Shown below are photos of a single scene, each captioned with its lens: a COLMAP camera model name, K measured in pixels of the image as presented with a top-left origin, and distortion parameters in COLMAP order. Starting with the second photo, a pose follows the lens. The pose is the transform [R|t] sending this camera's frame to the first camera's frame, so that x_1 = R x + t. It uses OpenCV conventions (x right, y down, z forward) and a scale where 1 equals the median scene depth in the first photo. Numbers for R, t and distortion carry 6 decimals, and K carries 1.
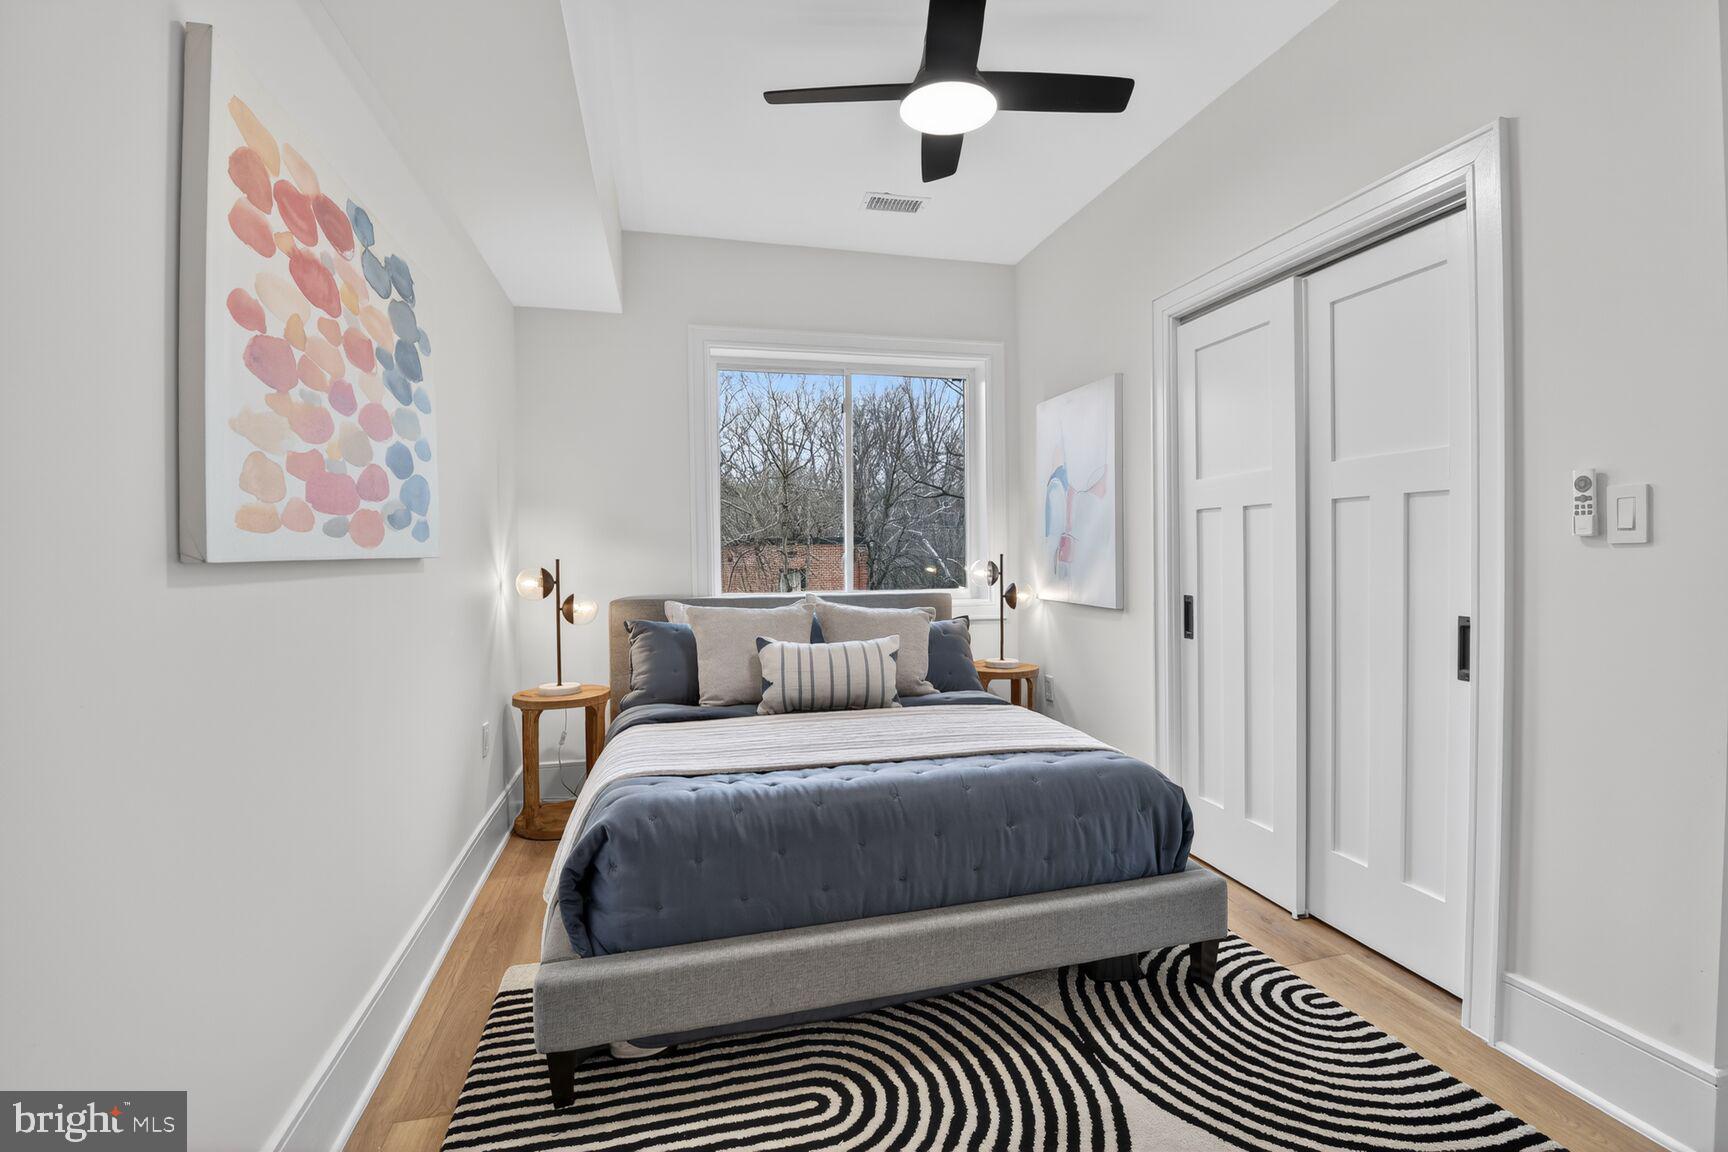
lens RADIAL K [[819.2, 0, 874.1], [0, 819.2, 563.1], [0, 0, 1]] dist [-0.019236, -0.000660]
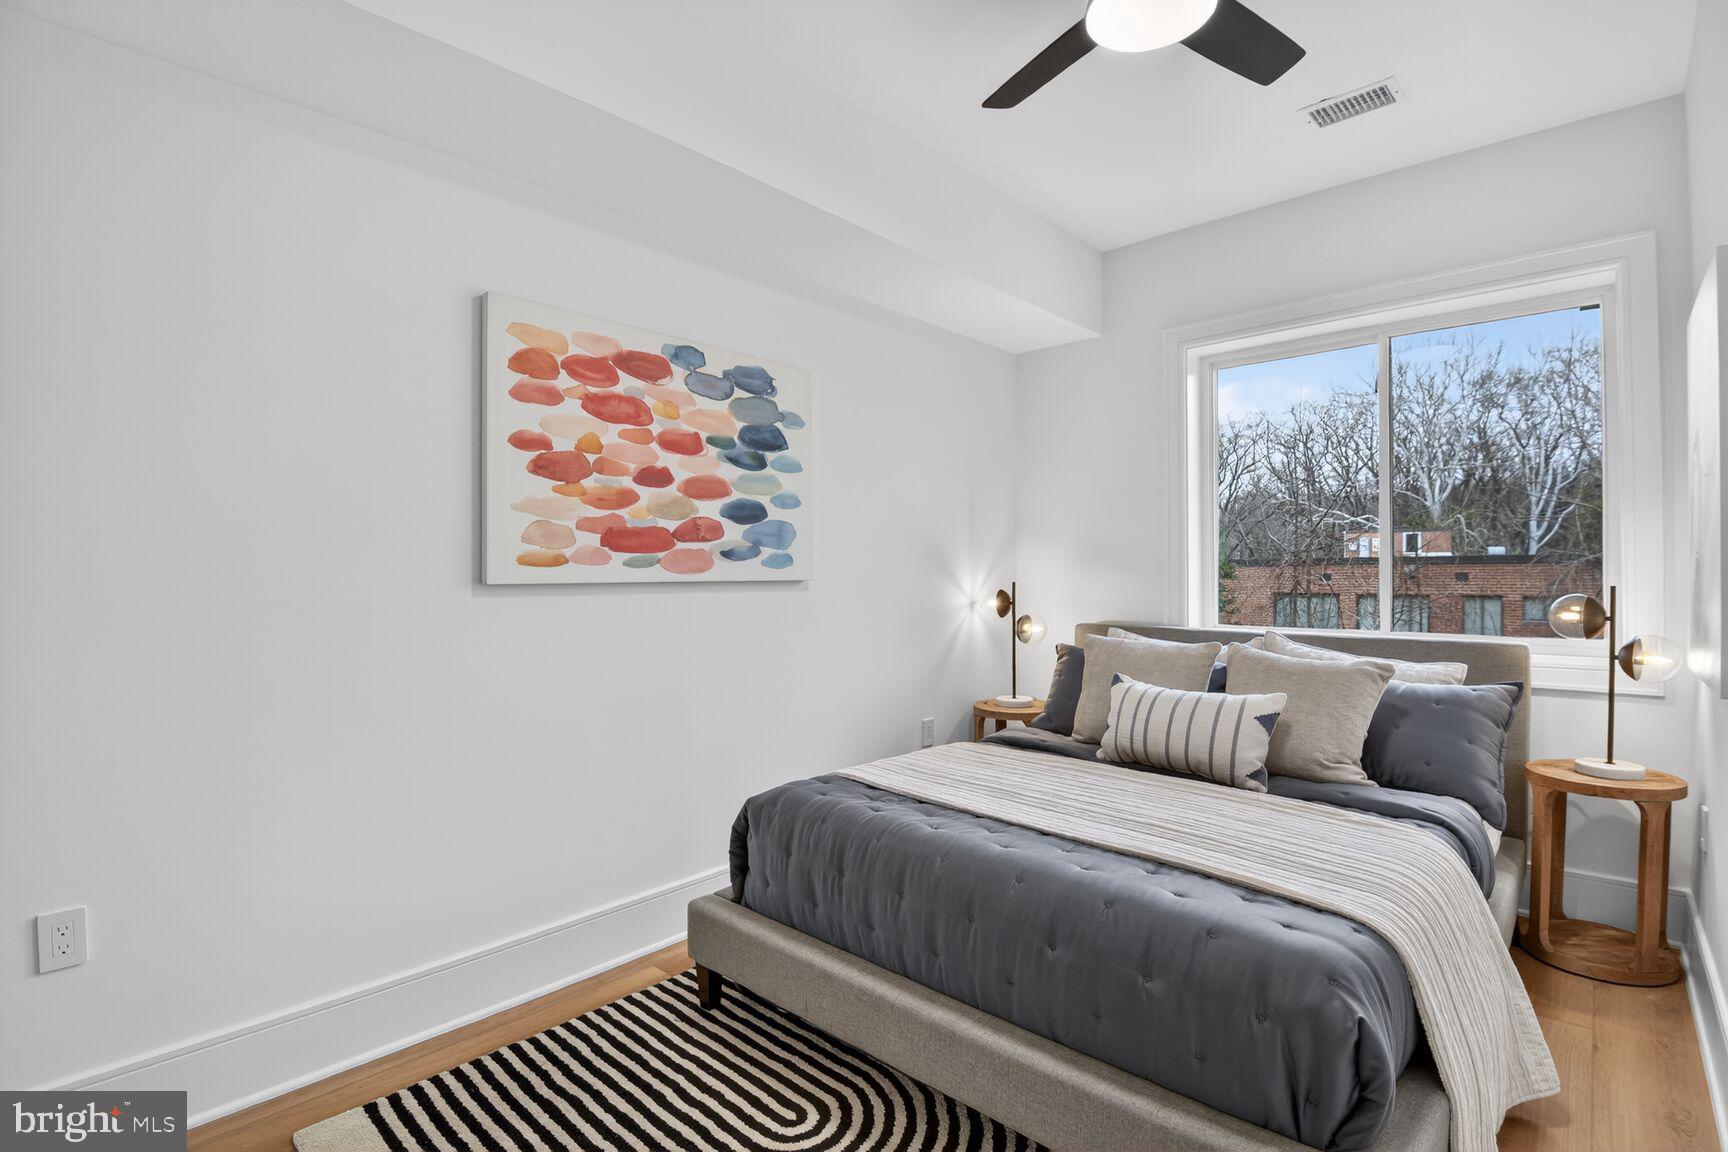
lens RADIAL K [[804.5, 0, 864.0], [0, 804.5, 576.0], [0, 0, 1]] dist [-0.023632, -0.000840]
pose [[0.525339, 0.012333, -0.850803, 0.699537], [-0.016590, 0.999853, 0.004249, -0.024923], [0.850731, 0.011883, 0.525467, 0.452953]]
